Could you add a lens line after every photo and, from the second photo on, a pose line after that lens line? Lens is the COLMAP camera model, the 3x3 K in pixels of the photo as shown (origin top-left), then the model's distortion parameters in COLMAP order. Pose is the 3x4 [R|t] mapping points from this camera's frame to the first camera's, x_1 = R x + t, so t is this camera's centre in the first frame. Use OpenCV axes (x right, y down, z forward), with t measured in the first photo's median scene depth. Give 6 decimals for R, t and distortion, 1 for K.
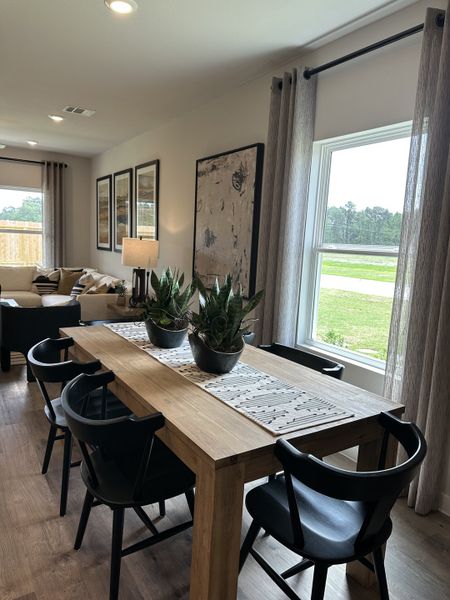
lens RADIAL K [[425.5, 0, 225.0], [0, 425.5, 300.0], [0, 0, 1]] dist [0.093170, -0.178471]
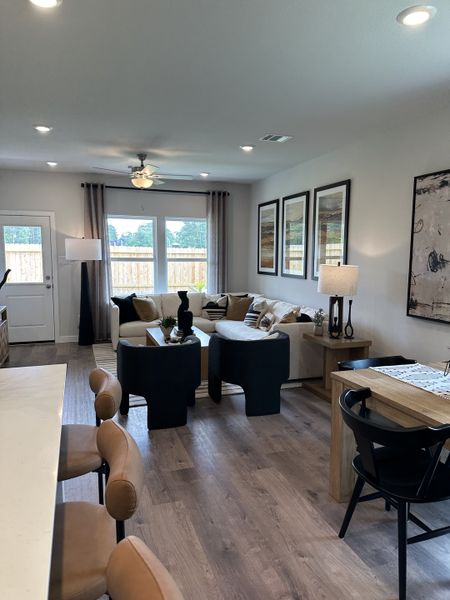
lens RADIAL K [[425.5, 0, 225.0], [0, 425.5, 300.0], [0, 0, 1]] dist [0.093170, -0.178471]
pose [[0.969709, -0.016407, -0.243710, -0.152039], [0.007190, 0.999226, -0.038662, -0.022043], [0.244155, 0.035739, 0.969077, 0.020769]]
